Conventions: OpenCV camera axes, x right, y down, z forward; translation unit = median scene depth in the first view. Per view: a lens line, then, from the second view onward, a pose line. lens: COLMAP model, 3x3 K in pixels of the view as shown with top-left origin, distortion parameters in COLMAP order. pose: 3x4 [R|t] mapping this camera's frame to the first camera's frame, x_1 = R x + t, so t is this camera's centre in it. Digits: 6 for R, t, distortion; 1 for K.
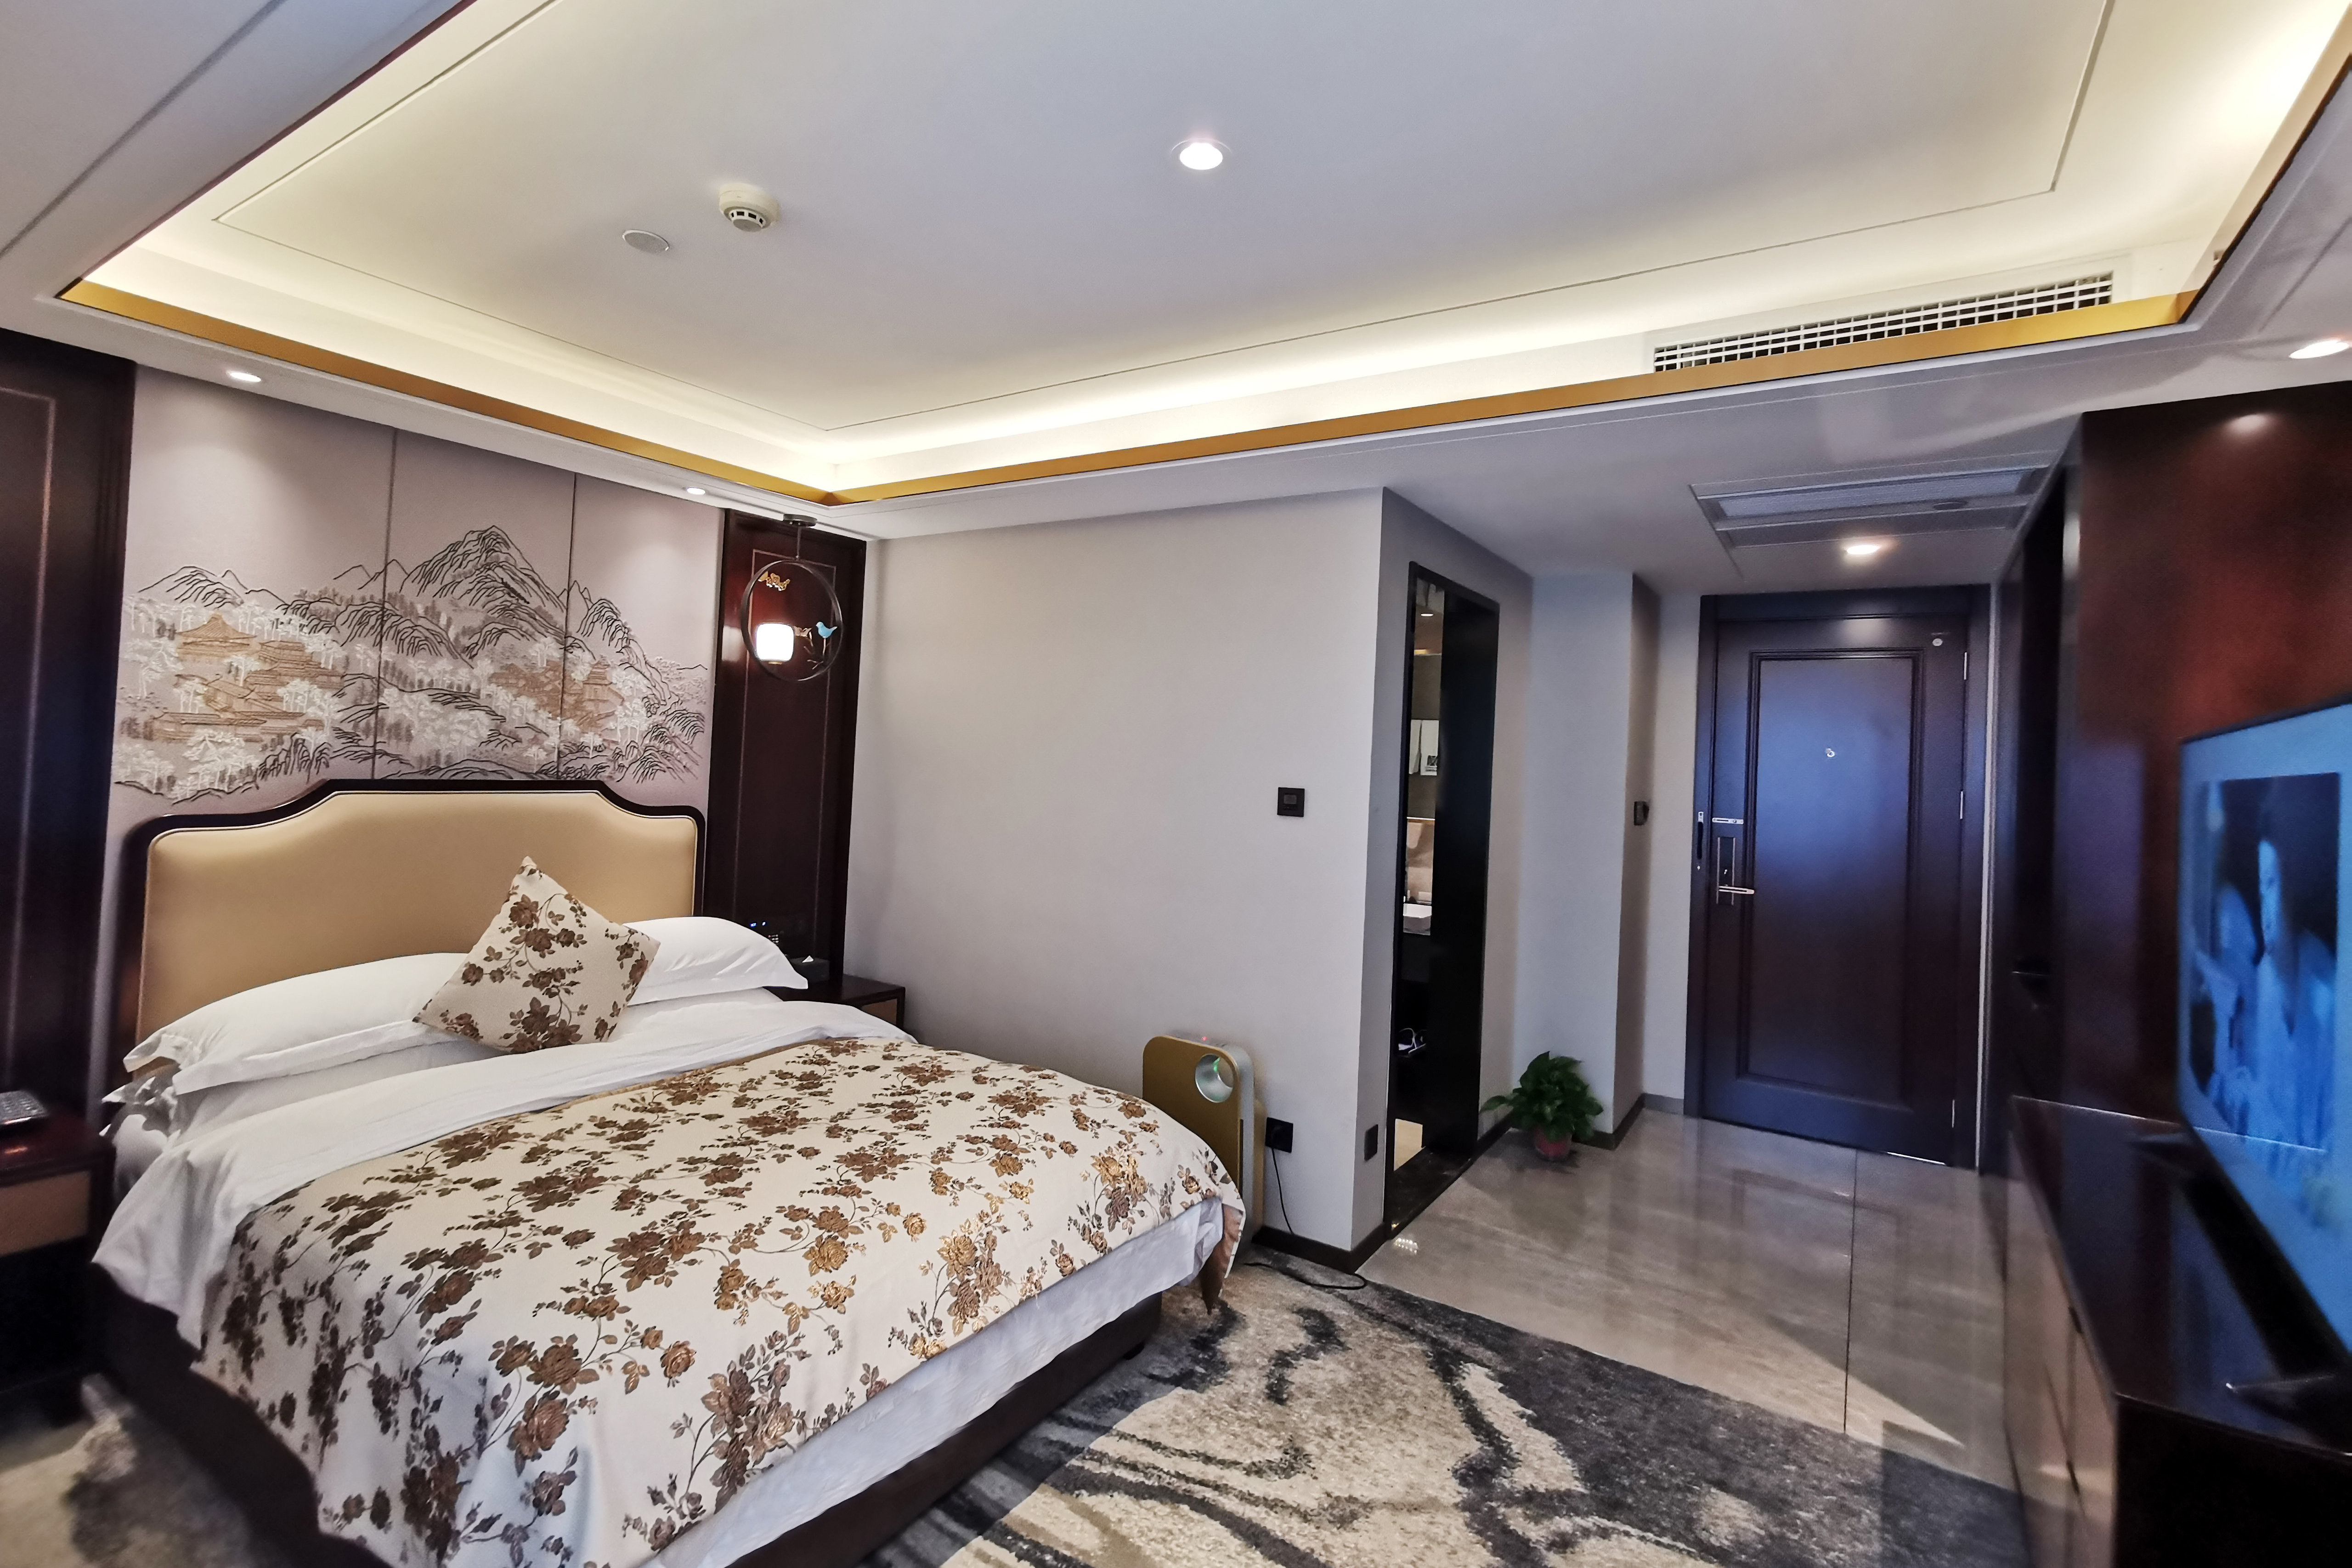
lens RADIAL K [[1080.8, 0, 1169.8], [0, 1080.8, 736.9], [0, 0, 1]] dist [0.001757, 0.000306]
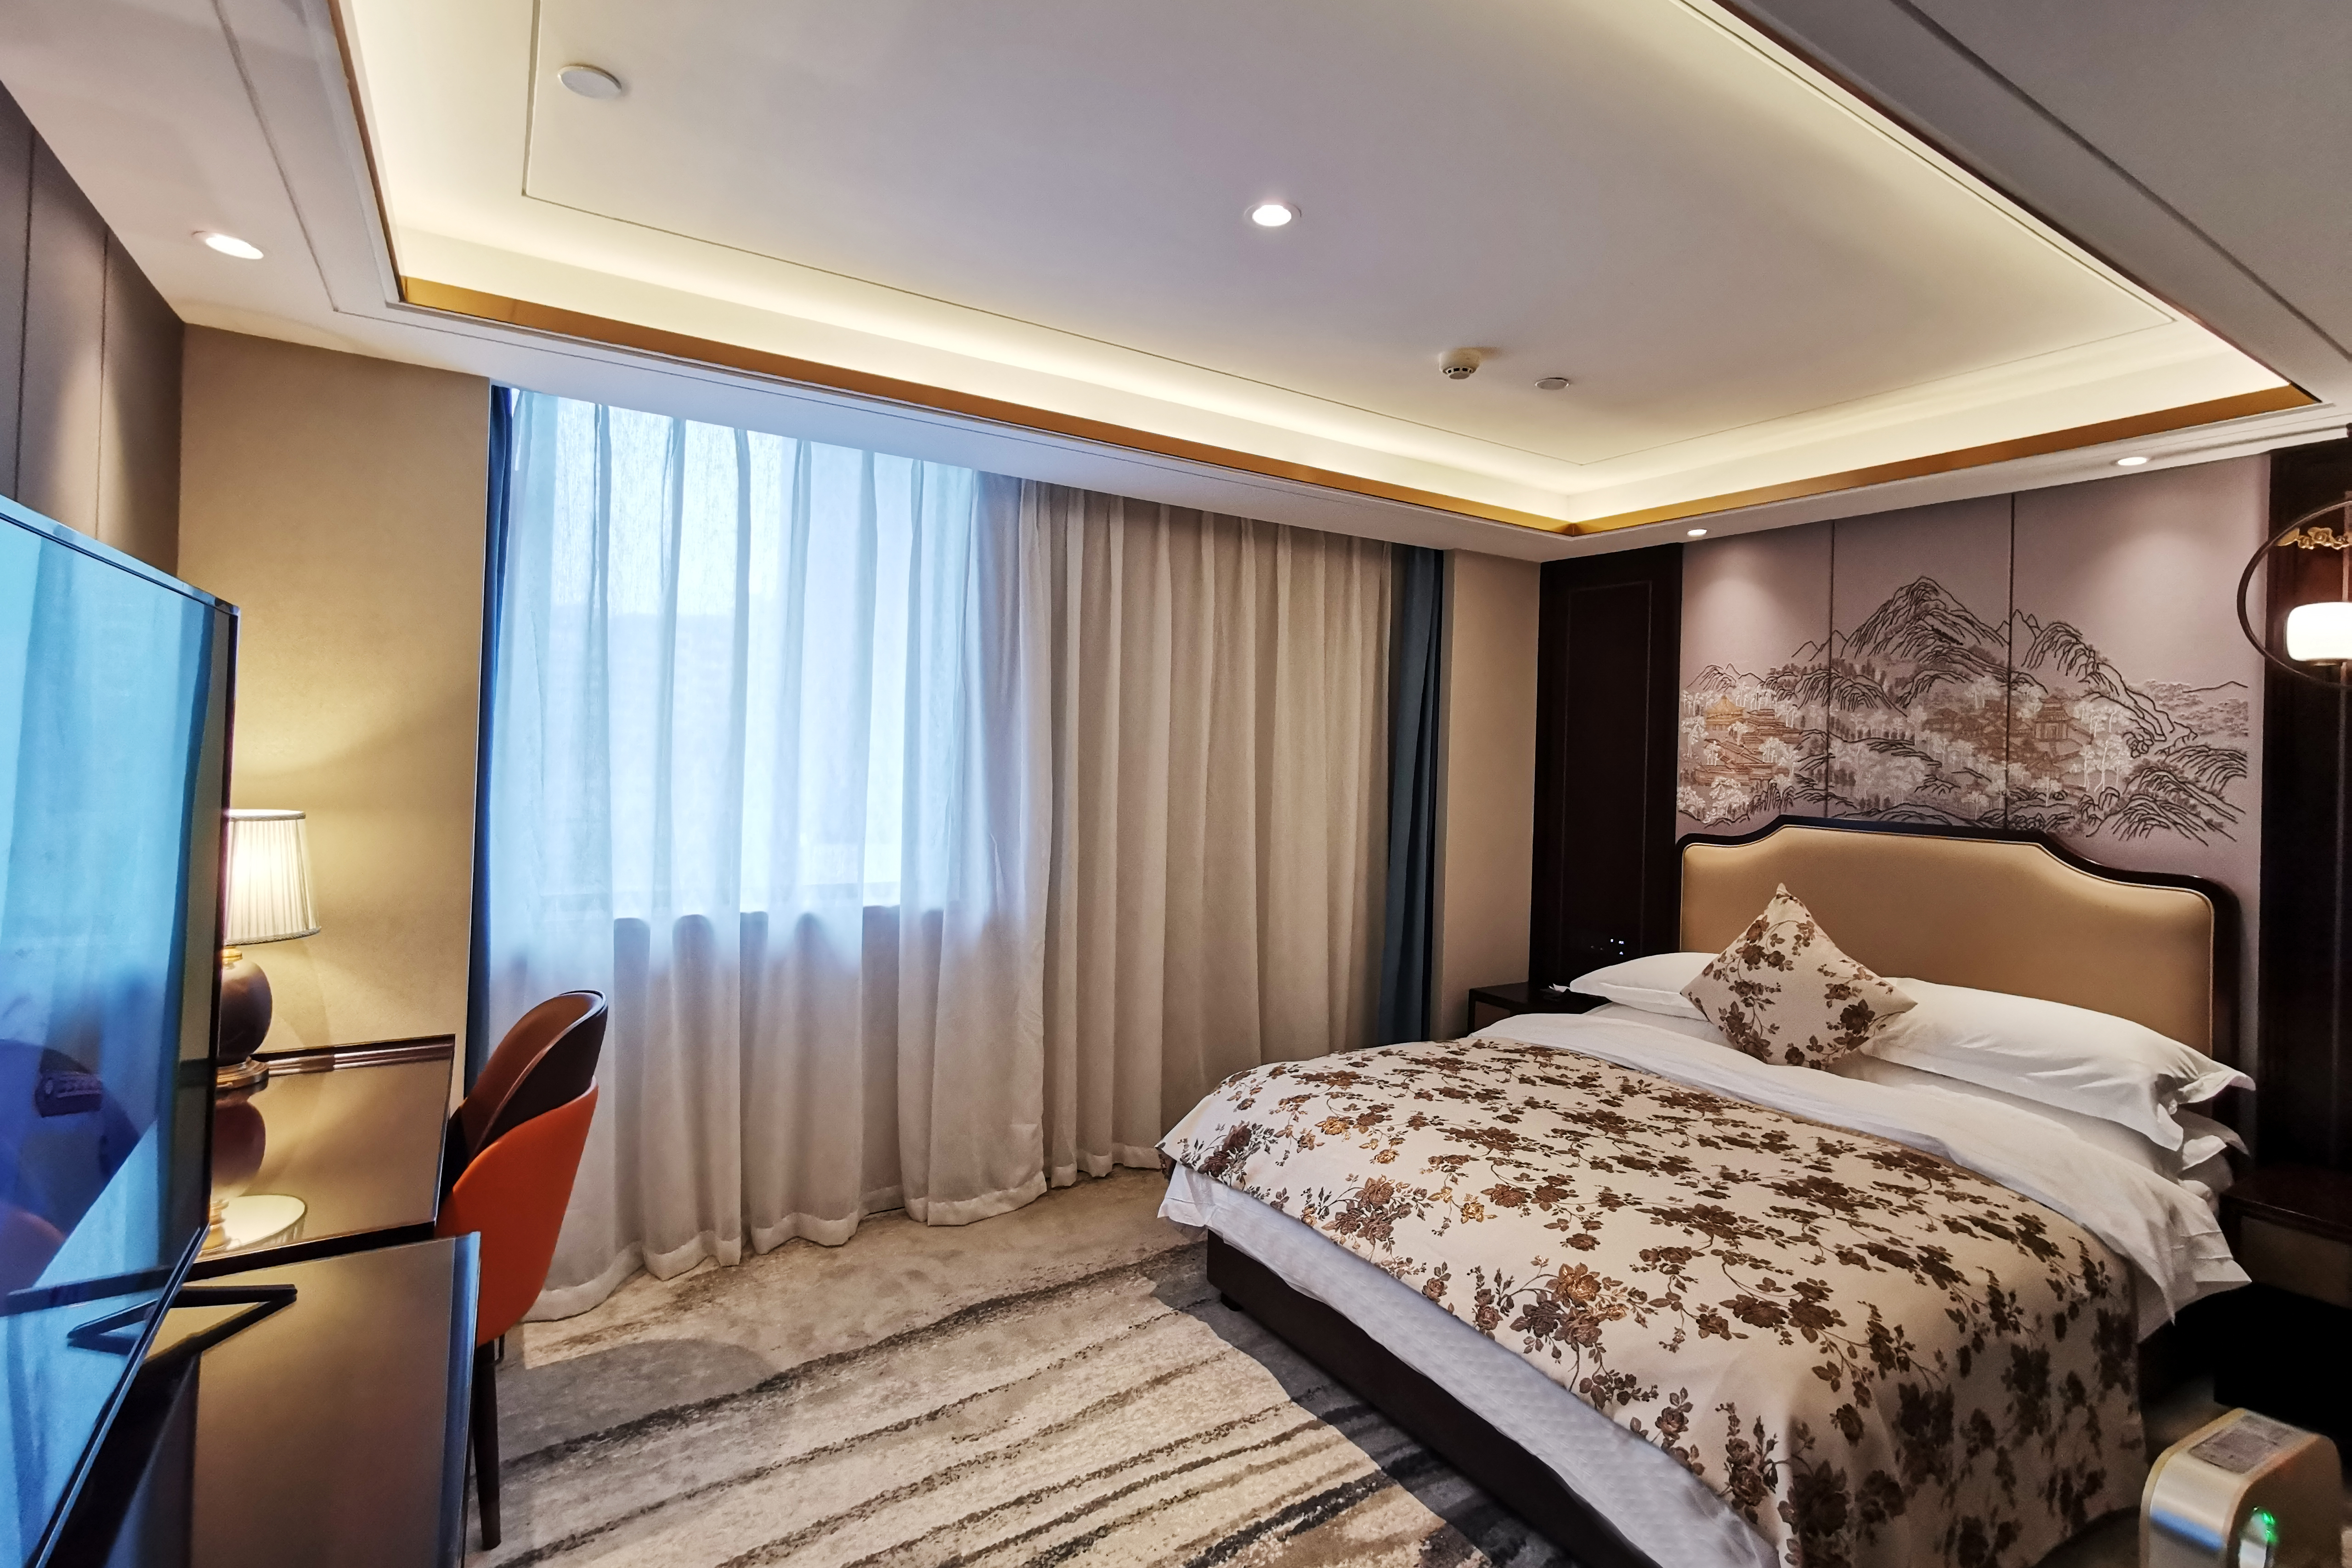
lens RADIAL K [[1080.8, 0, 1169.8], [0, 1080.8, 736.9], [0, 0, 1]] dist [0.001757, 0.000306]
pose [[-0.414958, -0.067839, -0.907308, 0.637437], [-0.032731, 0.997684, -0.059627, 0.044671], [0.909252, 0.004955, -0.416217, 0.833102]]
